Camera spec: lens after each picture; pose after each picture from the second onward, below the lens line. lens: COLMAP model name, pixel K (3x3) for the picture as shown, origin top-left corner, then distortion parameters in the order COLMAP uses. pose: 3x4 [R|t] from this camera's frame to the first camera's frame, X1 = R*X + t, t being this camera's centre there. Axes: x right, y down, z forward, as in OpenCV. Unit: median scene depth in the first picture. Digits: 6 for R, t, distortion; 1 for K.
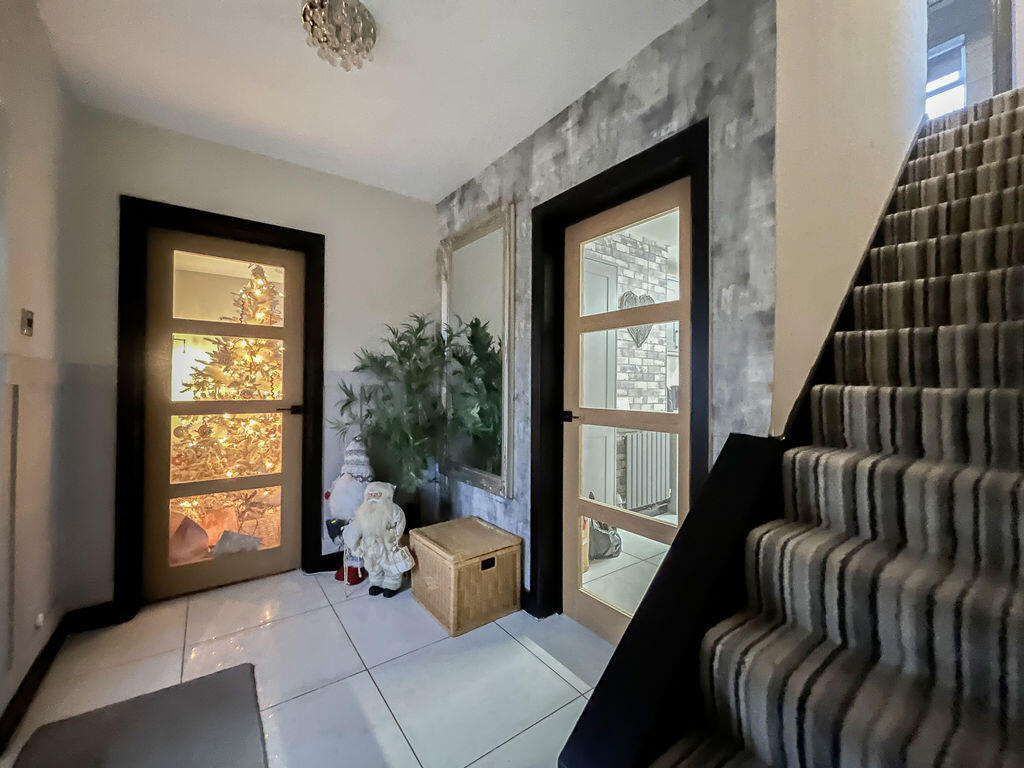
lens RADIAL K [[414.5, 0, 510.9], [0, 414.5, 382.9], [0, 0, 1]] dist [-0.001881, -0.000213]
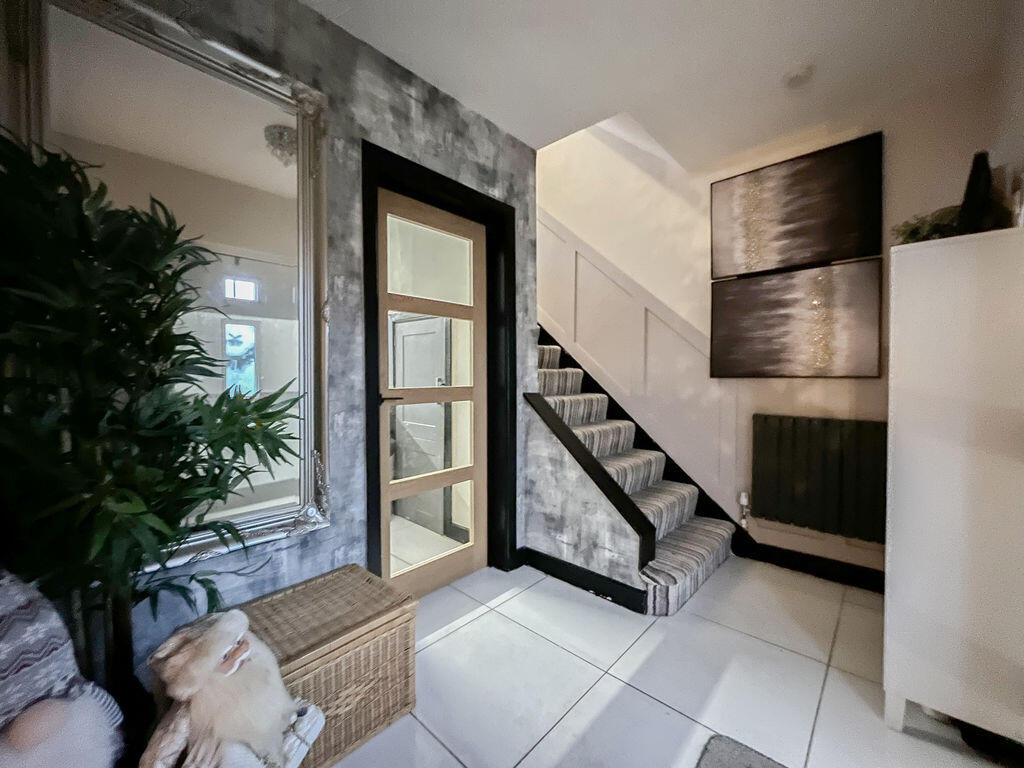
lens RADIAL K [[414.5, 0, 511.7], [0, 414.5, 380.4], [0, 0, 1]] dist [-0.001881, -0.000213]
pose [[-0.183558, -0.016526, 0.982870, -0.951581], [-0.013601, 0.999806, 0.014271, 0.030771], [-0.982915, -0.010748, -0.183747, 1.044920]]
